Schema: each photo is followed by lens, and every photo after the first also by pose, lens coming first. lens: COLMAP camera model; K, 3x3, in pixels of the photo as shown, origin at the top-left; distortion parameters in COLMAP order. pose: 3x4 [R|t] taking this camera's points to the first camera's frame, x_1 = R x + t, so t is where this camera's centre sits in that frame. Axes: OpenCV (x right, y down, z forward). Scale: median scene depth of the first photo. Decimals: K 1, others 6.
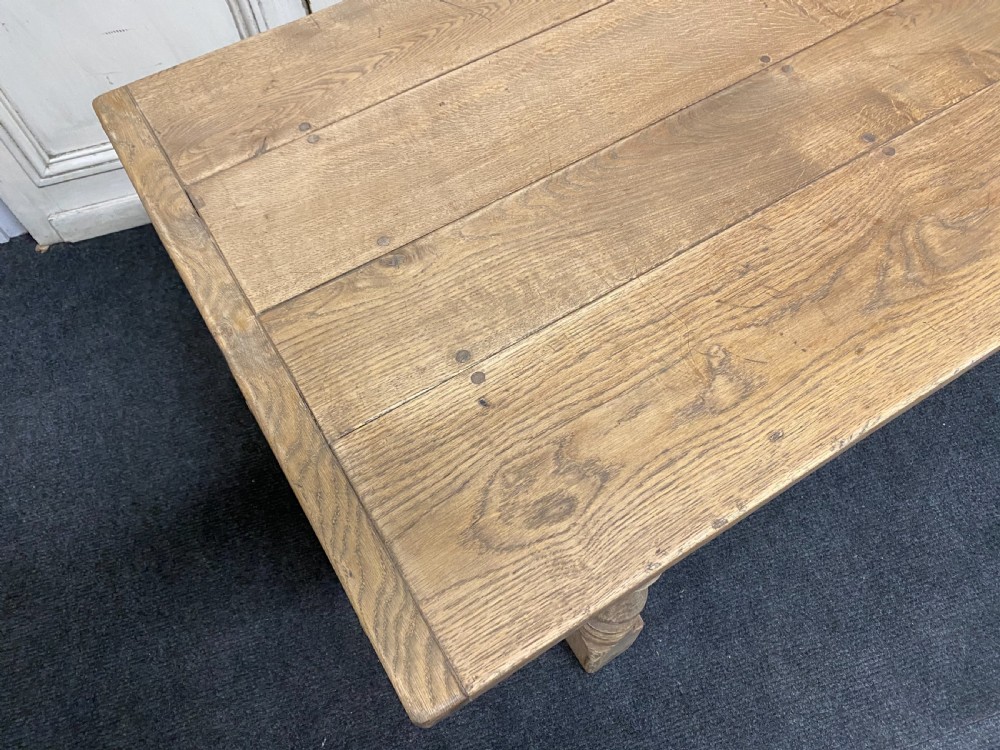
lens RADIAL K [[769.2, 0, 495.5], [0, 769.2, 376.1], [0, 0, 1]] dist [0.037771, -0.040142]
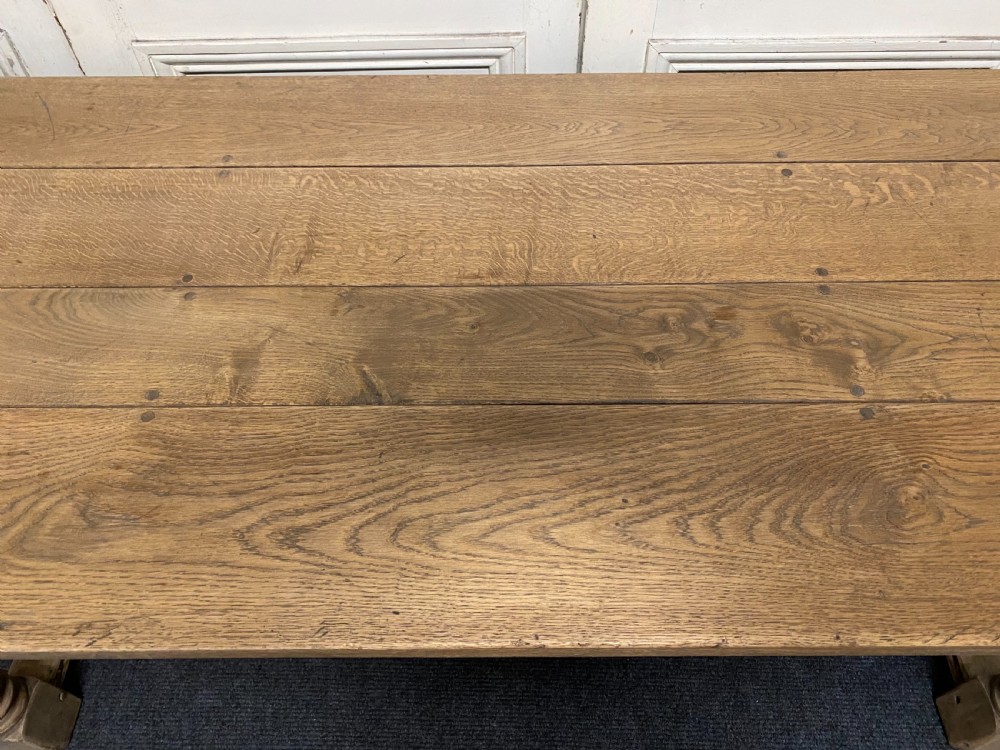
lens RADIAL K [[769.2, 0, 505.0], [0, 769.2, 369.8], [0, 0, 1]] dist [0.037771, -0.040142]
pose [[0.851566, 0.445431, -0.276452, 1.216685], [-0.467089, 0.884095, -0.014300, -0.579467], [0.238040, 0.141305, 0.960921, 0.215095]]
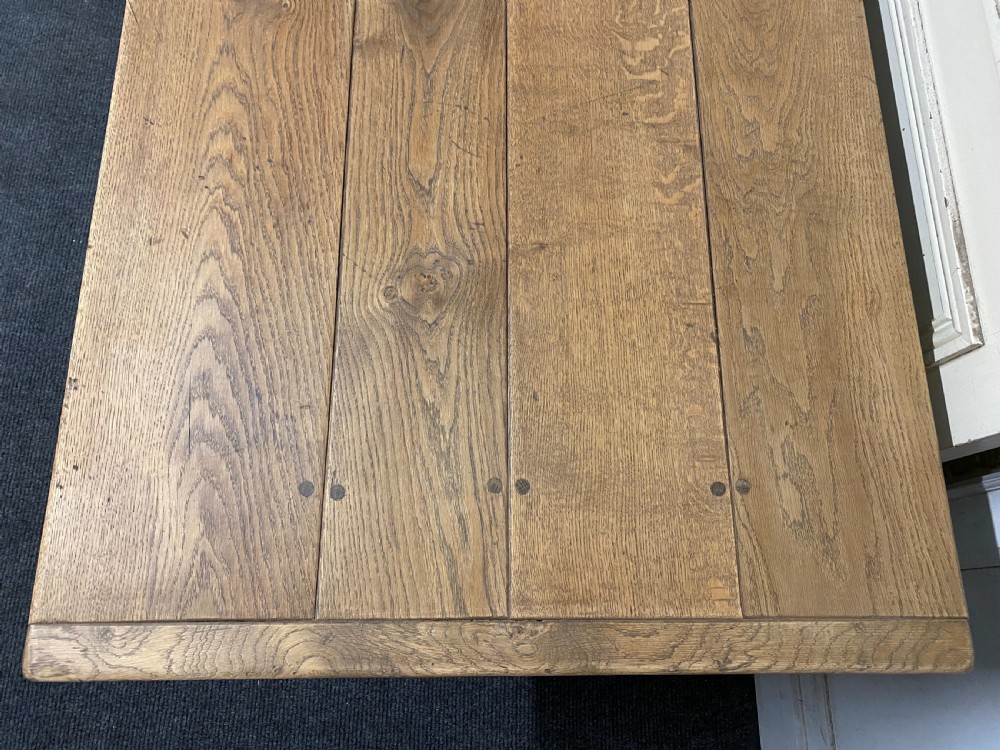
lens RADIAL K [[769.2, 0, 501.0], [0, 769.2, 376.4], [0, 0, 1]] dist [0.037771, -0.040142]
pose [[-0.528113, 0.814601, -0.239836, 1.979375], [-0.749133, -0.313931, 0.583307, -1.762918], [0.399871, 0.487721, 0.776036, 0.821340]]
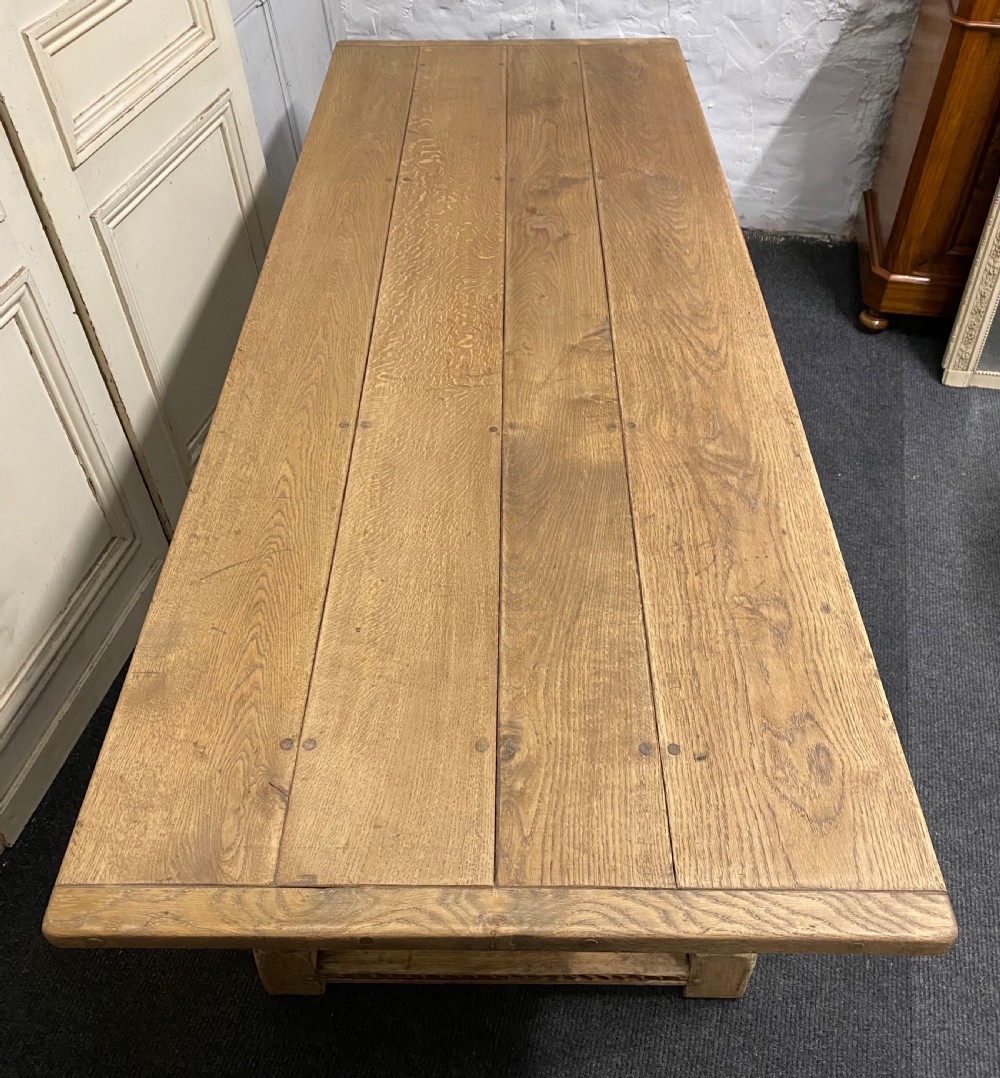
lens RADIAL K [[1018.4, 0, 494.0], [0, 1018.4, 535.1], [0, 0, 1]] dist [0.030478, 0.000000]
pose [[0.537030, -0.575575, 0.616695, -0.818753], [0.727314, 0.686267, 0.007149, -0.375453], [-0.427332, 0.444692, 0.787170, -0.150853]]
